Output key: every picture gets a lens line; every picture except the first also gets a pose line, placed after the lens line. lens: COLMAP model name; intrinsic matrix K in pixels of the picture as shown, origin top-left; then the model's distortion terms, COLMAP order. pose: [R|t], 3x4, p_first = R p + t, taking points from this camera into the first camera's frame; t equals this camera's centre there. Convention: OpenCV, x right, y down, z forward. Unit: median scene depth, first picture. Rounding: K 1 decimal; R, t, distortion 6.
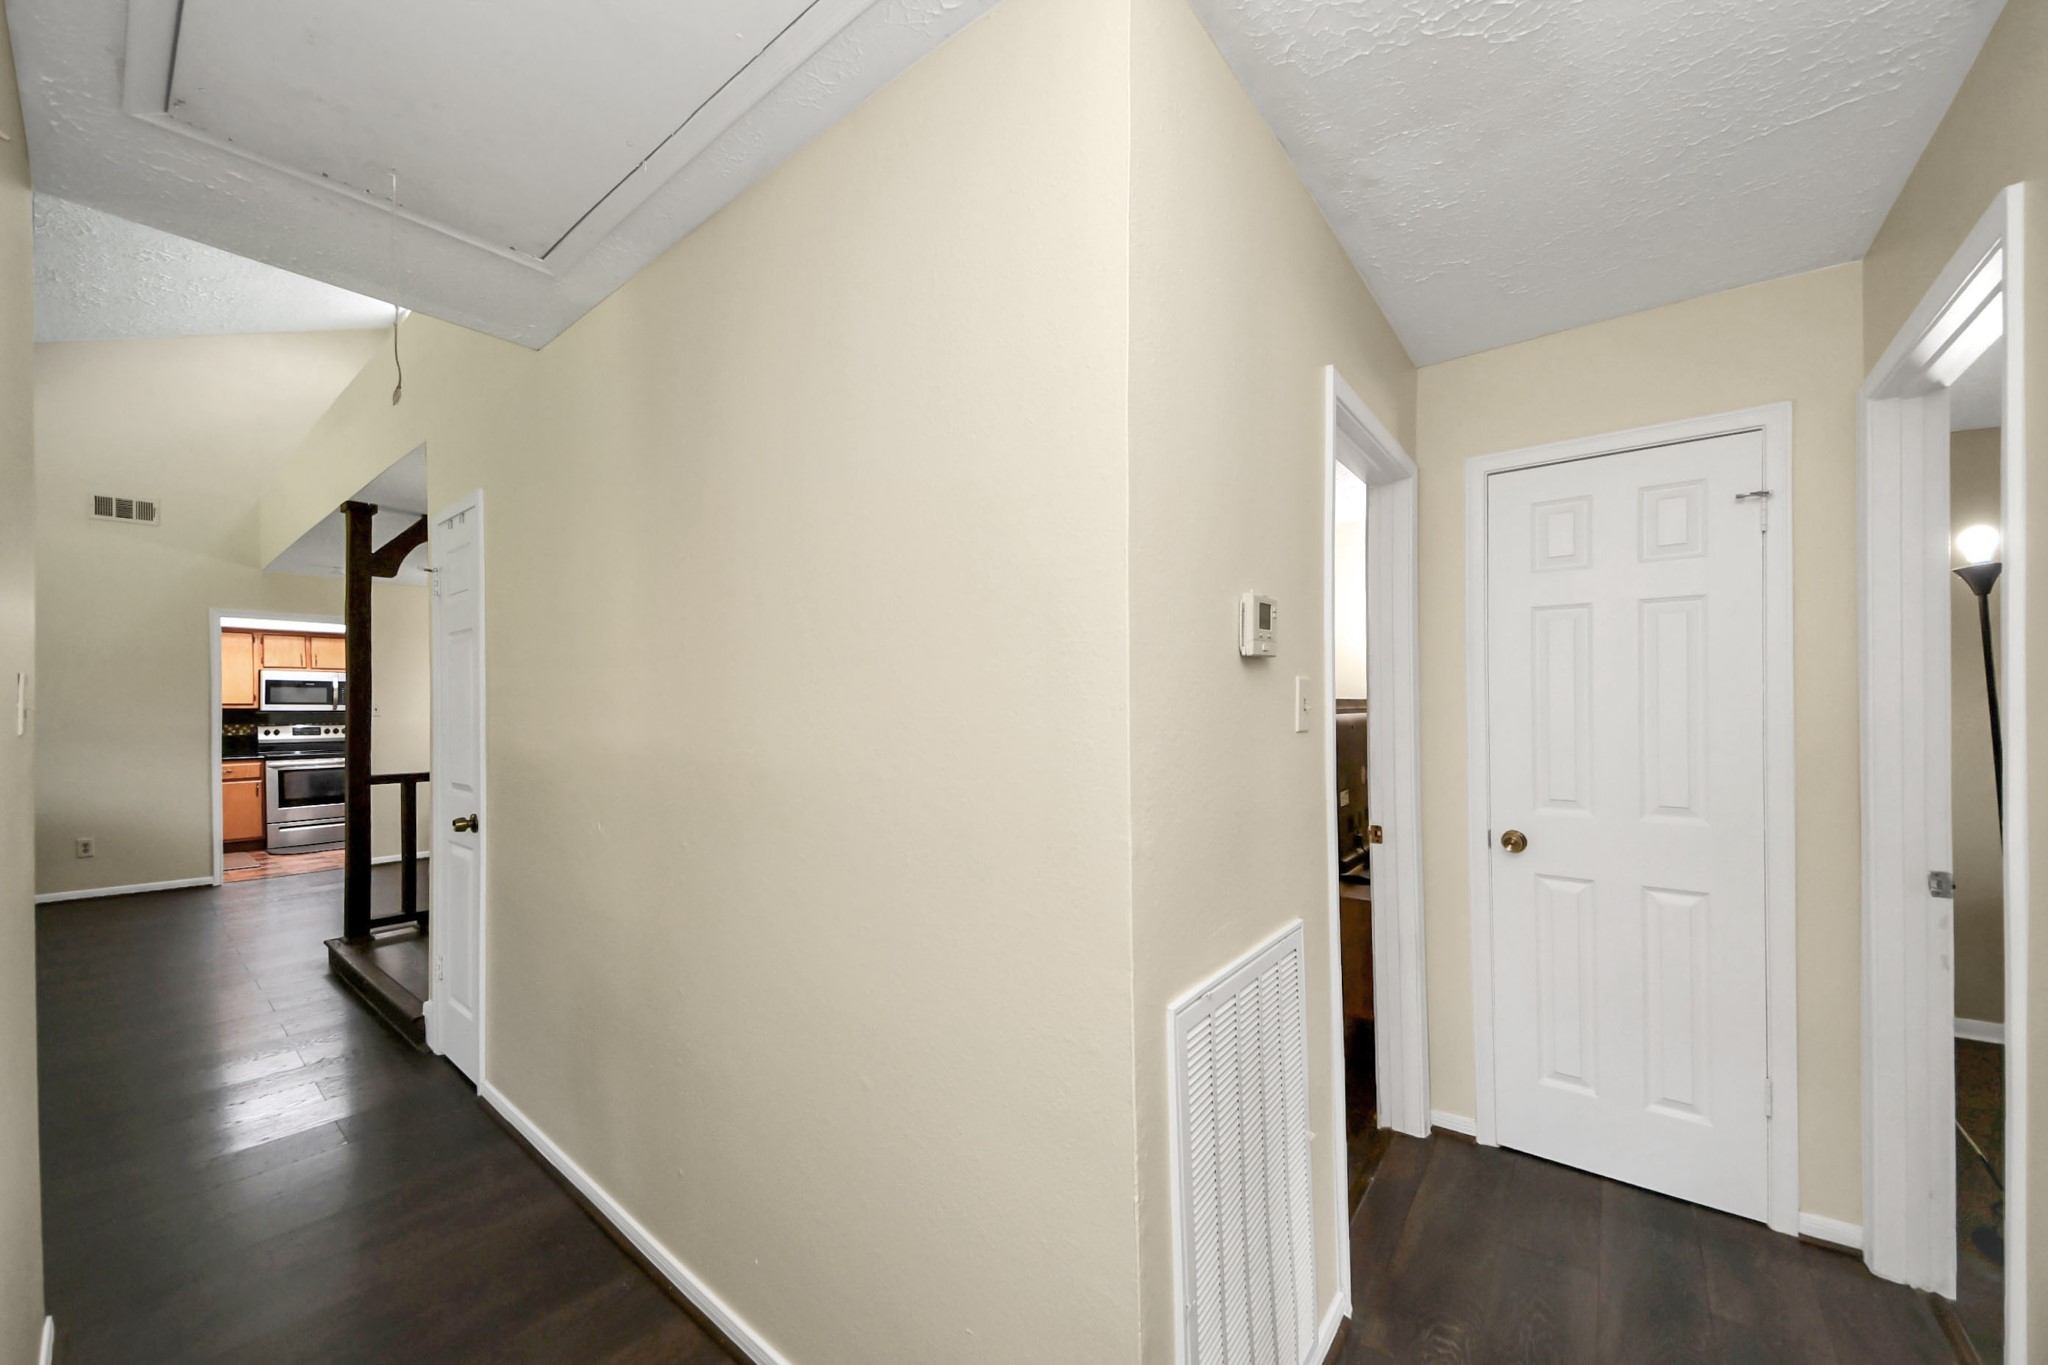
lens RADIAL K [[736.4, 0, 1024.0], [0, 736.4, 682.5], [0, 0, 1]] dist [-0.023437, -0.000008]
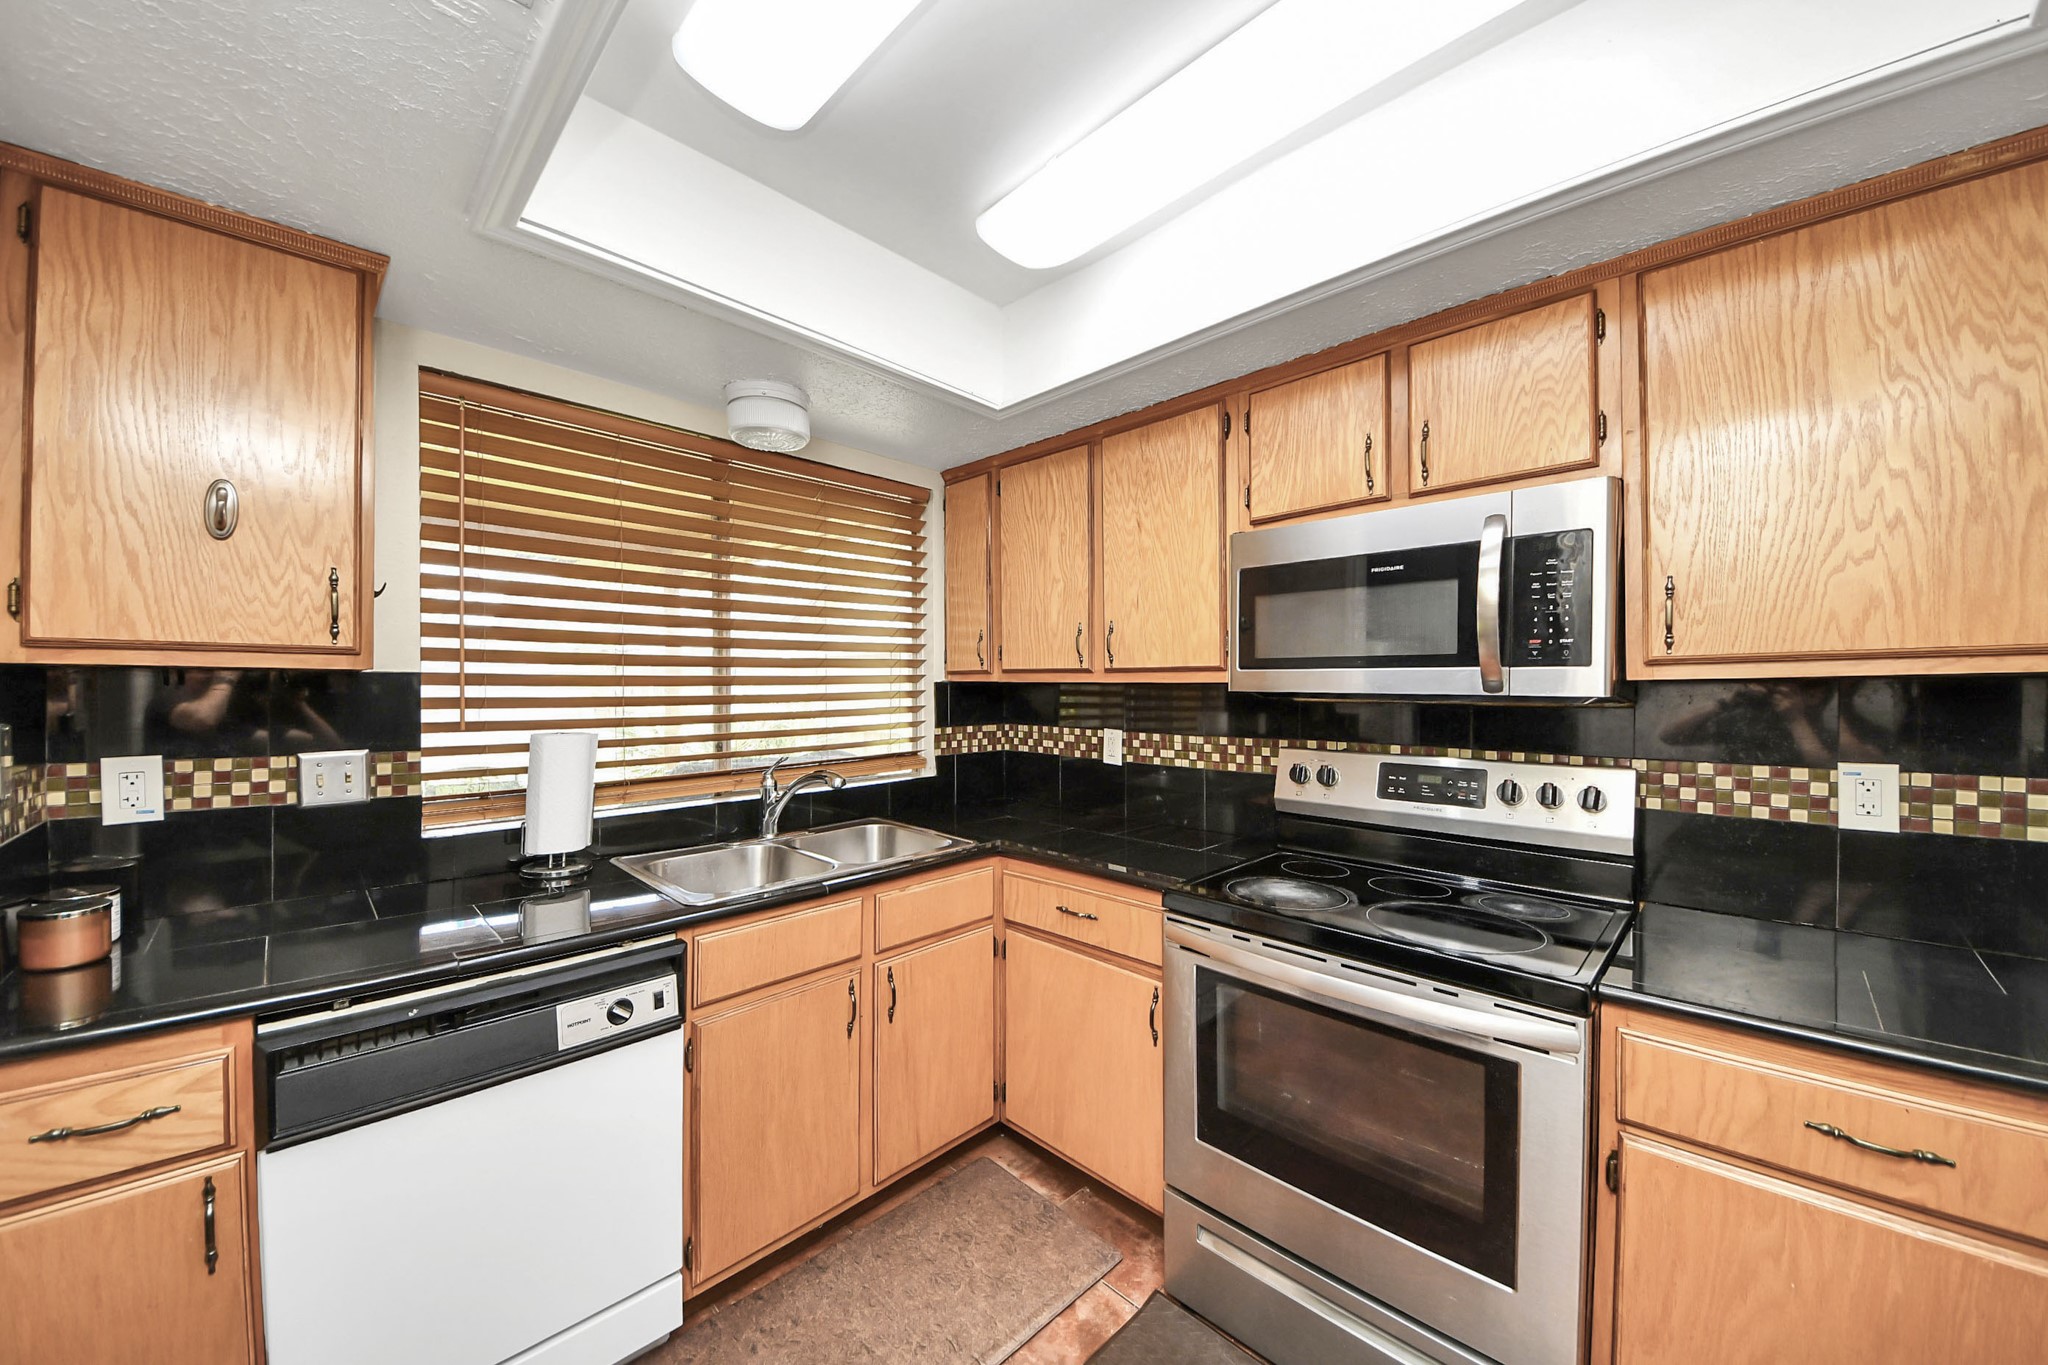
lens RADIAL K [[723.9, 0, 1005.4], [0, 723.9, 688.1], [0, 0, 1]] dist [0.034639, -0.024502]
pose [[-0.118255, 0.012257, -0.992908, -0.776136], [0.029844, 0.999516, 0.008784, 0.032262], [0.992535, -0.028594, -0.118564, 0.926457]]
